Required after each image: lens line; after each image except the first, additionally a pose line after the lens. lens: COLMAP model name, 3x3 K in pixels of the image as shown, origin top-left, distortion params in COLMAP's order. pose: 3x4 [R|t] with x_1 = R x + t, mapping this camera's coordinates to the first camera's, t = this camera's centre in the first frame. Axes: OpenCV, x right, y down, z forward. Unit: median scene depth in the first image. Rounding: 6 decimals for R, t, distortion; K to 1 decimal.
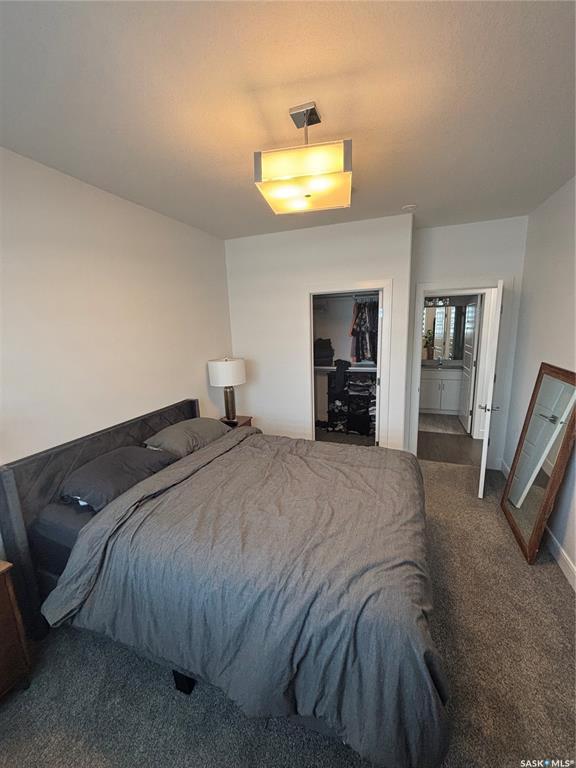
lens RADIAL K [[306.4, 0, 289.8], [0, 306.4, 384.6], [0, 0, 1]] dist [-0.004555, 0.000244]
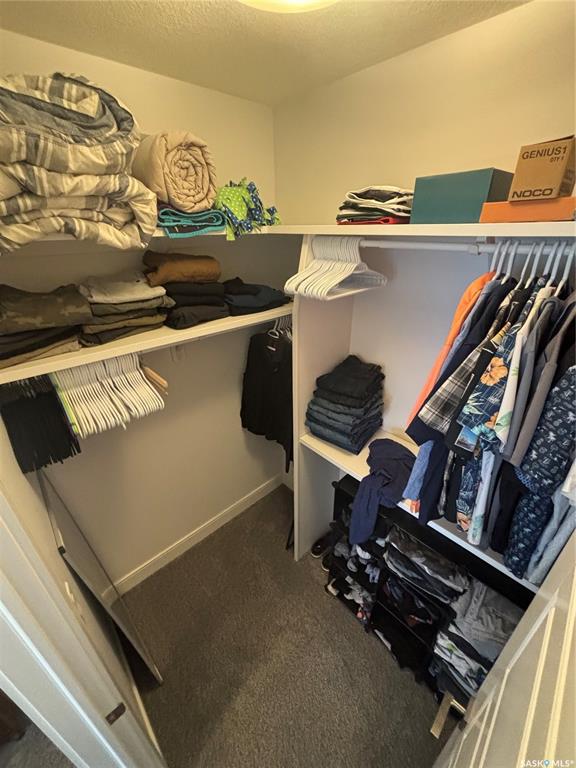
lens RADIAL K [[306.4, 0, 289.8], [0, 306.4, 384.6], [0, 0, 1]] dist [-0.004555, 0.000244]
pose [[0.903475, 0.210494, -0.373396, 0.196276], [-0.099330, 0.950220, 0.295324, -0.251188], [0.416972, -0.229728, 0.879408, 0.766289]]
